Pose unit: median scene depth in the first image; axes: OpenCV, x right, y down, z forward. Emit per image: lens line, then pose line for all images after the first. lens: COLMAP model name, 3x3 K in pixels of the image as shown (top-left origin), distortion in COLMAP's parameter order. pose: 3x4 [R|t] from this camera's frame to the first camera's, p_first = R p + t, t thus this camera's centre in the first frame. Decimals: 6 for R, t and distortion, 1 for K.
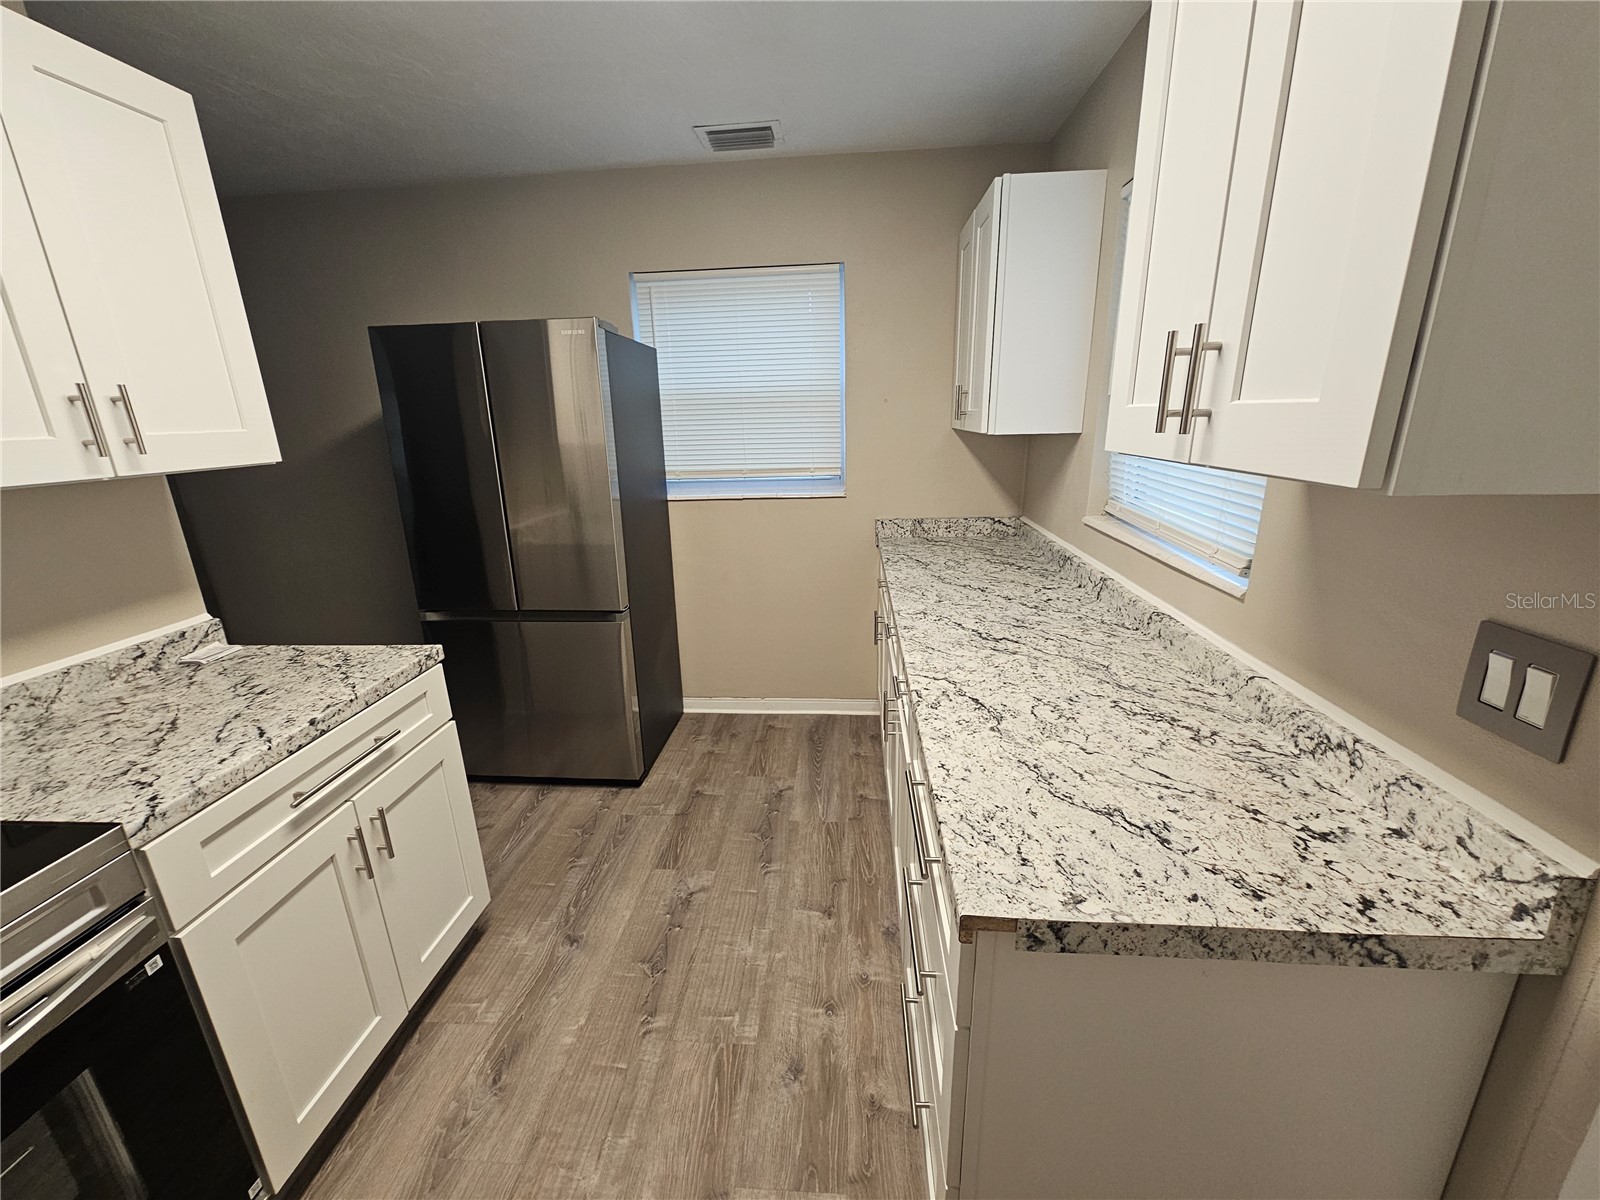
lens RADIAL K [[655.3, 0, 792.2], [0, 655.3, 612.0], [0, 0, 1]] dist [-0.015451, 0.007204]
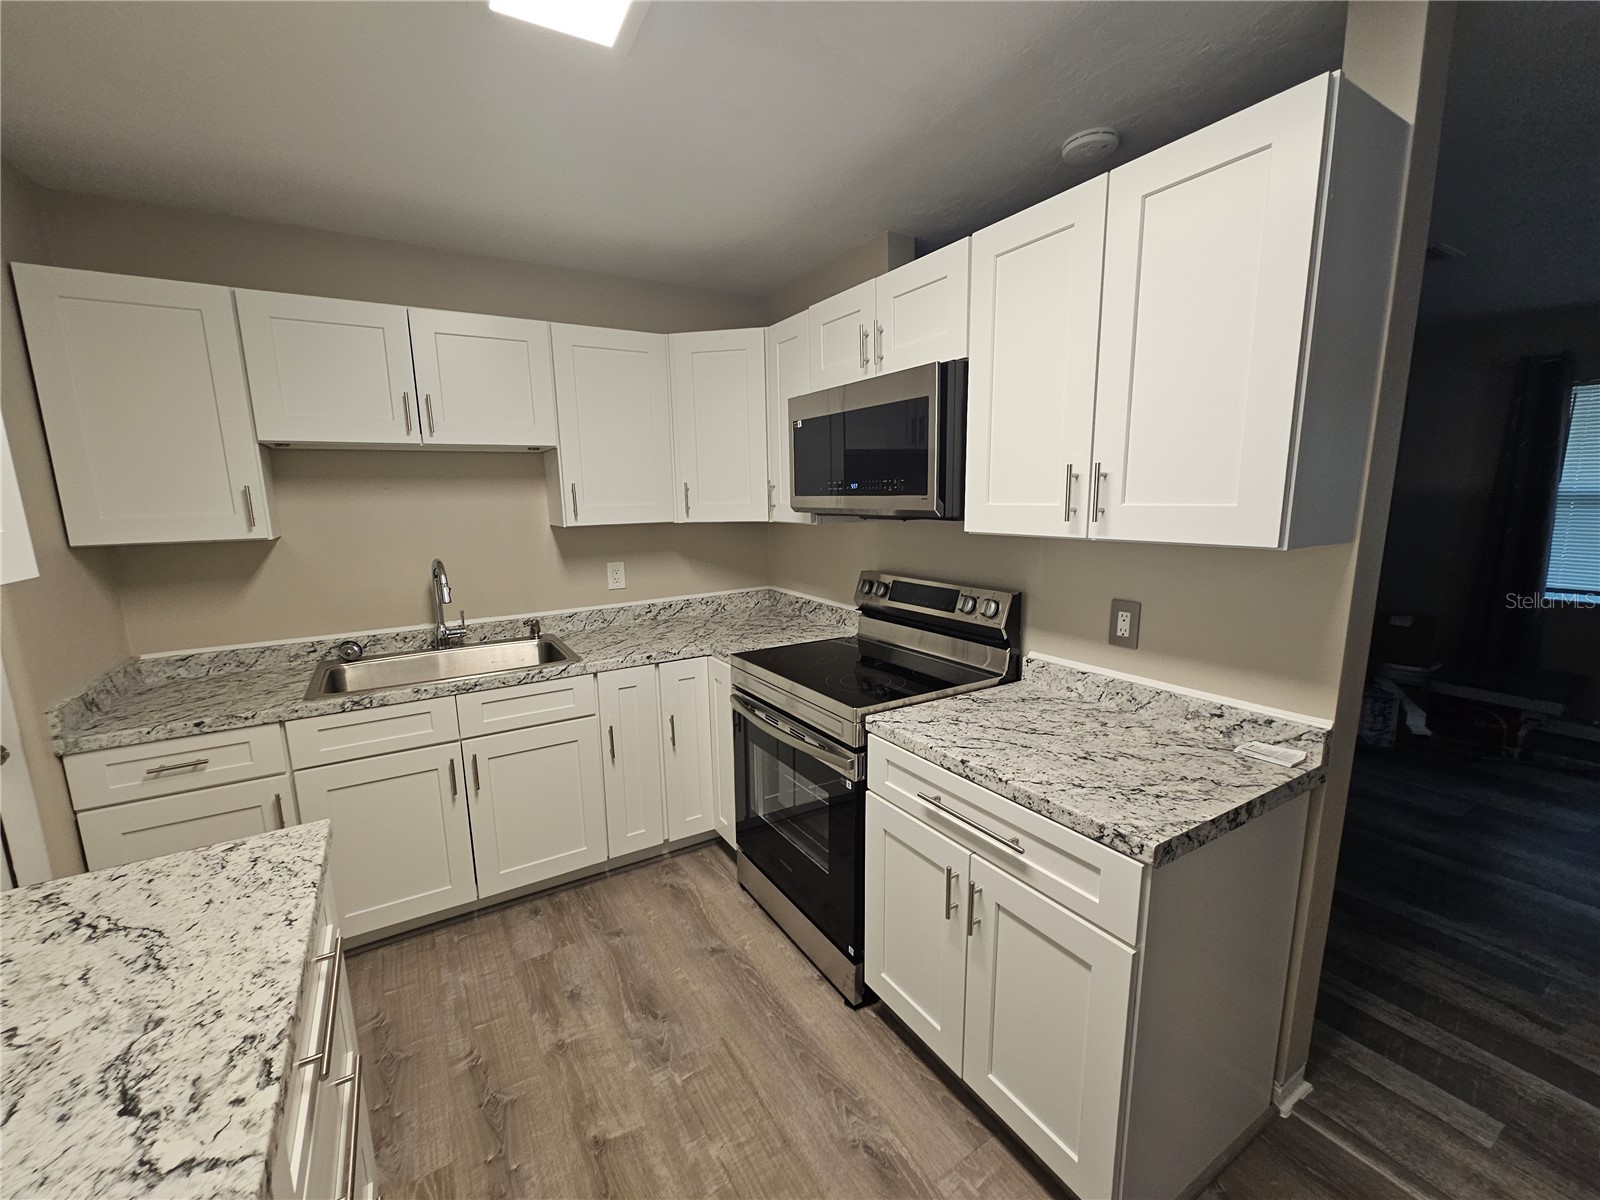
lens RADIAL K [[655.3, 0, 792.2], [0, 655.3, 612.0], [0, 0, 1]] dist [-0.015451, 0.007204]
pose [[-0.808202, 0.143290, -0.571207, 0.096695], [-0.135212, 0.898885, 0.416801, -0.454317], [0.573173, 0.414093, -0.707107, 1.409229]]
